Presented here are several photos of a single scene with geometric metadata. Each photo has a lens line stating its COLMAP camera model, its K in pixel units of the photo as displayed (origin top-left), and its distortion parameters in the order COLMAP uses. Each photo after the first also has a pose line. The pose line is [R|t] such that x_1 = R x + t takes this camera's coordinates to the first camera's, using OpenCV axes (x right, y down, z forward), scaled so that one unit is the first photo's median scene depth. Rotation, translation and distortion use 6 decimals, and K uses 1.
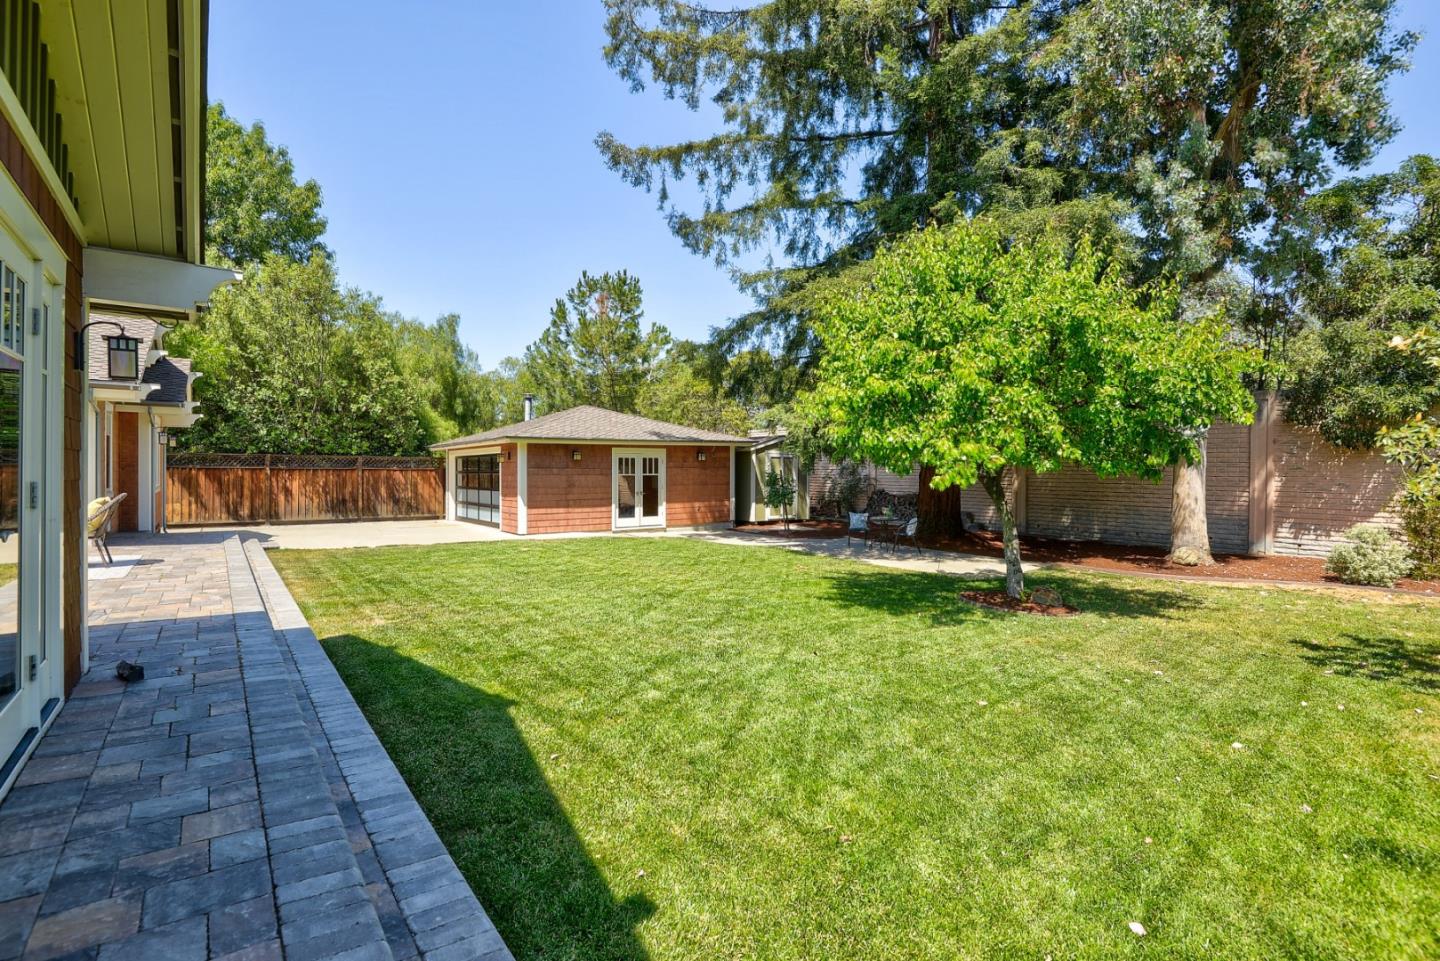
lens RADIAL K [[693.3, 0, 719.5], [0, 693.3, 476.5], [0, 0, 1]] dist [-0.001354, 0.000112]
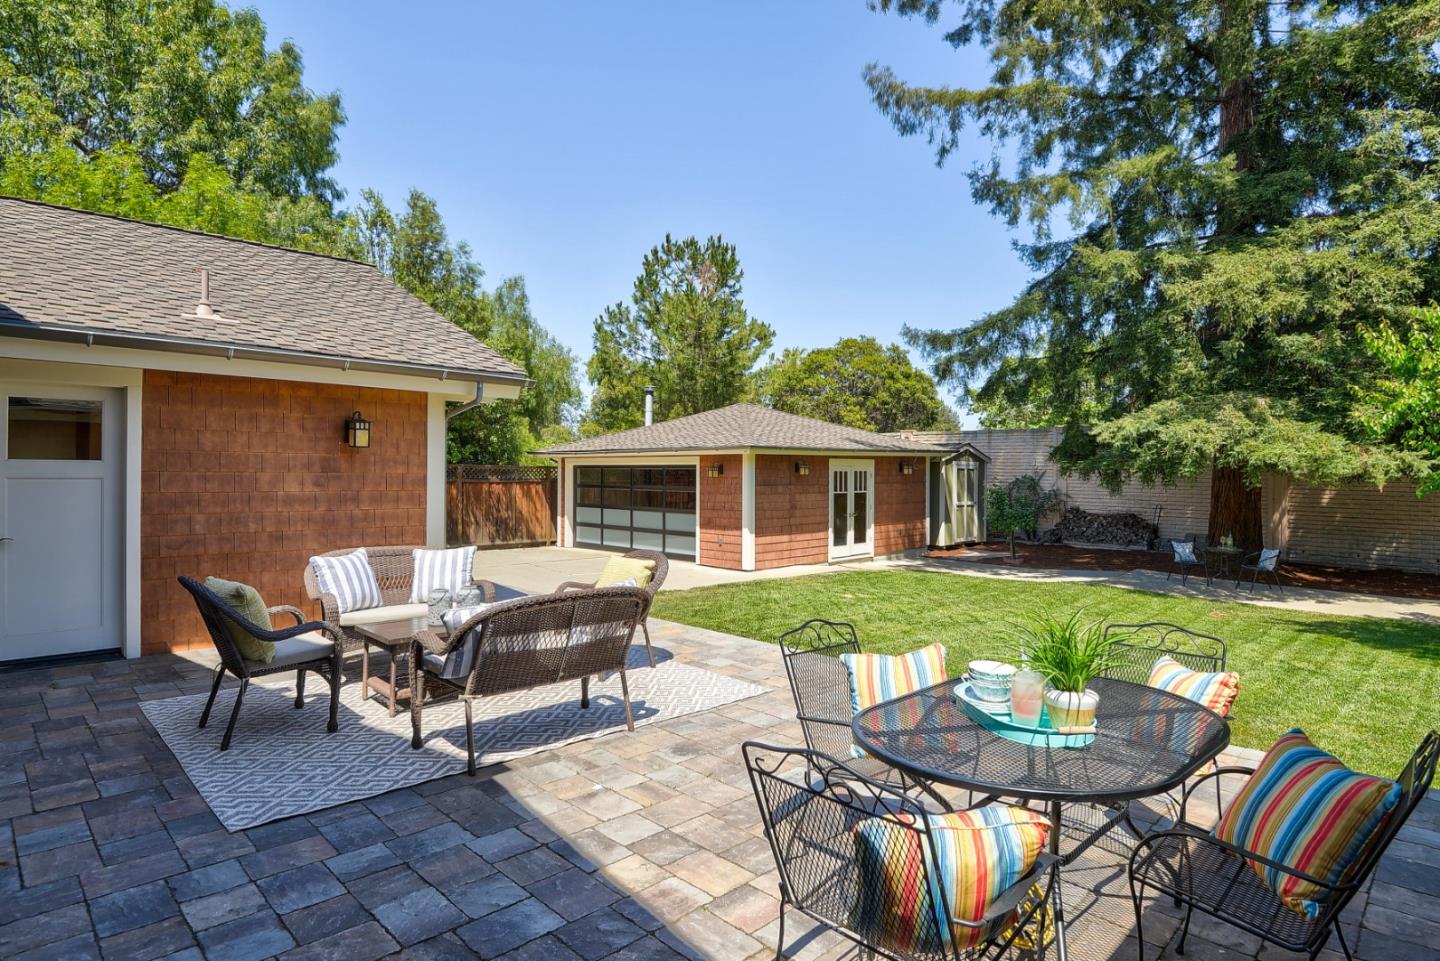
lens RADIAL K [[813.7, 0, 715.0], [0, 813.7, 484.7], [0, 0, 1]] dist [0.004156, -0.003174]
pose [[0.988923, 0.001788, 0.148416, -0.405923], [-0.003089, 0.999959, 0.008538, -0.018370], [-0.148395, -0.008902, 0.988888, 0.080848]]
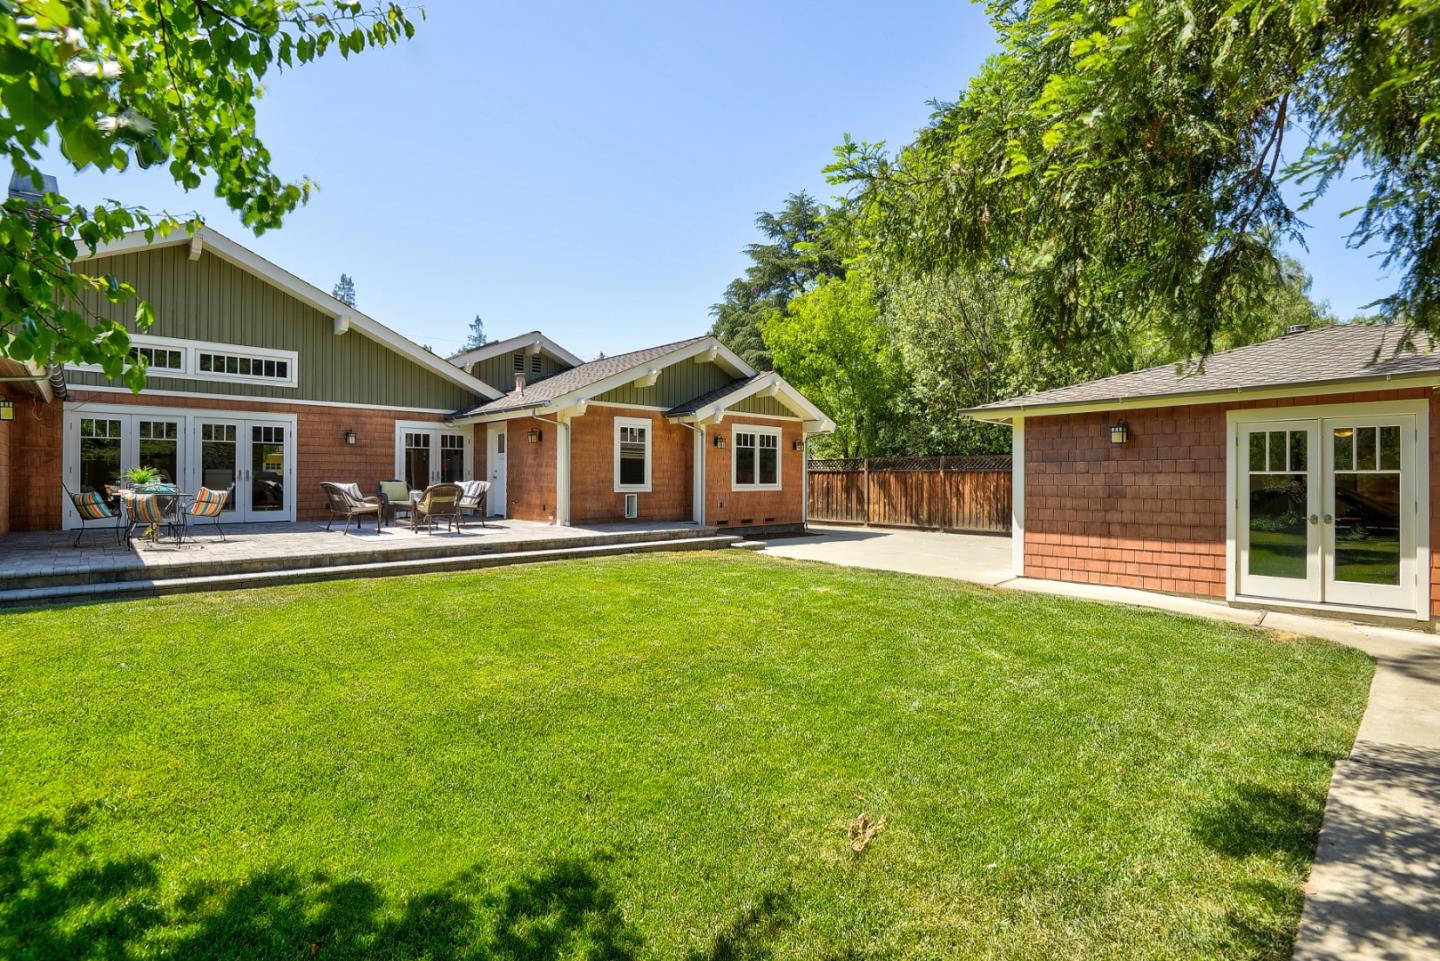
lens RADIAL K [[693.3, 0, 717.3], [0, 693.3, 458.6], [0, 0, 1]] dist [-0.001354, 0.000112]
pose [[0.118662, -0.031443, -0.992437, 0.233347], [-0.011621, 0.999386, -0.033053, 0.006322], [0.992867, 0.015456, 0.118224, 0.597019]]
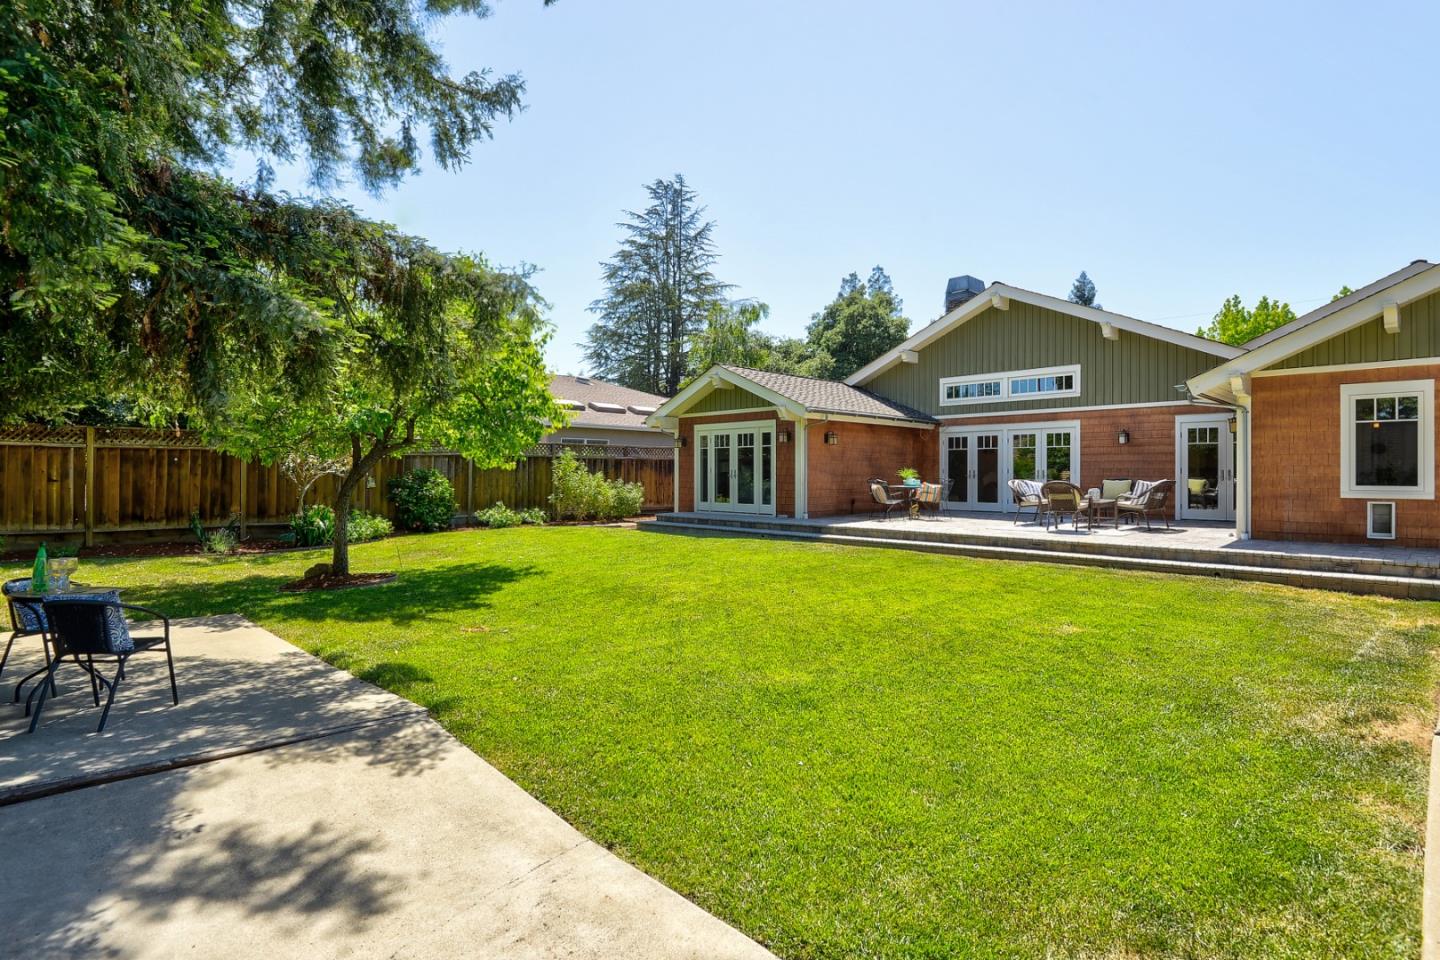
lens RADIAL K [[718.5, 0, 708.0], [0, 718.5, 476.3], [0, 0, 1]] dist [-0.001732, 0.000092]
pose [[-0.994228, -0.010249, -0.106794, -0.006085], [-0.011411, 0.999882, 0.010277, 0.003937], [0.106676, 0.011437, -0.994228, 1.033336]]
